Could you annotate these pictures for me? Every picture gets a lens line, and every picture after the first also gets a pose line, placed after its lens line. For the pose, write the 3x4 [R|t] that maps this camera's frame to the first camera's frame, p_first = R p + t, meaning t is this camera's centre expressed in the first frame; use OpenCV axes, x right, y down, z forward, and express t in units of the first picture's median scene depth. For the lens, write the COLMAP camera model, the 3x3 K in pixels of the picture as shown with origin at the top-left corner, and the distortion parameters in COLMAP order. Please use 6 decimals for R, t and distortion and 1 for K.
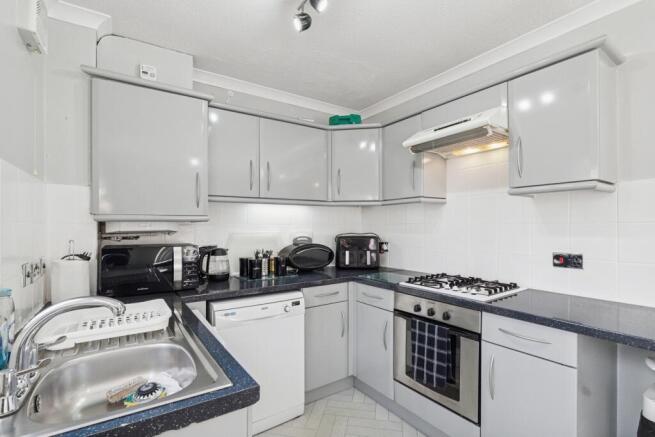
lens RADIAL K [[309.8, 0, 330.2], [0, 309.8, 227.0], [0, 0, 1]] dist [-0.018057, 0.003722]
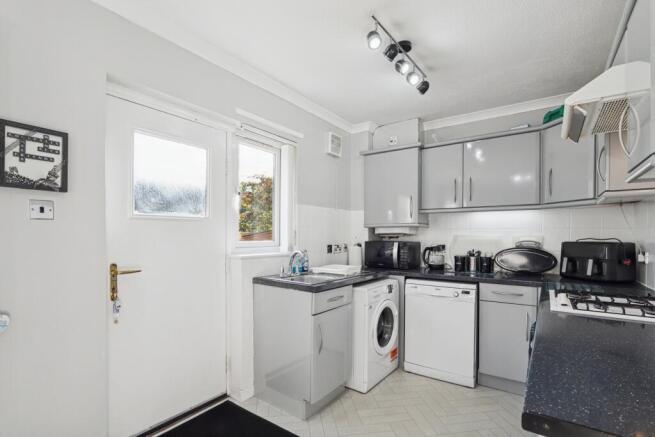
lens RADIAL K [[309.8, 0, 333.6], [0, 309.8, 239.3], [0, 0, 1]] dist [-0.018057, 0.003722]
pose [[0.348327, 0.019076, -0.937179, 0.868965], [-0.007727, 0.999817, 0.017480, 0.019014], [0.937341, 0.001153, 0.348411, 0.082083]]
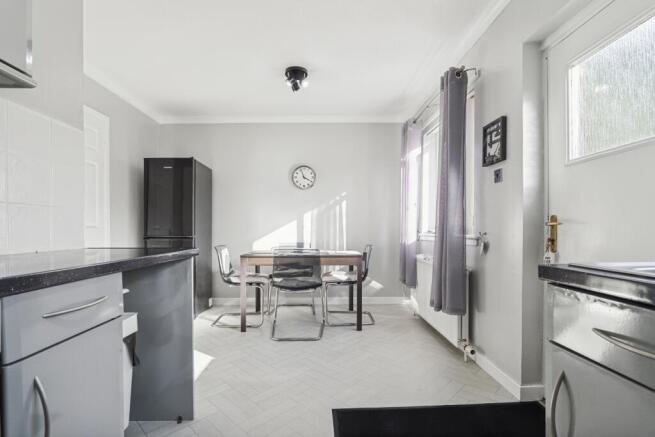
lens RADIAL K [[309.8, 0, 331.5], [0, 309.8, 229.7], [0, 0, 1]] dist [-0.018057, 0.003722]
pose [[-0.842027, -0.008513, 0.539368, -0.068700], [-0.003236, 0.999937, 0.010730, 0.138877], [-0.539426, 0.007289, -0.842001, 0.852231]]
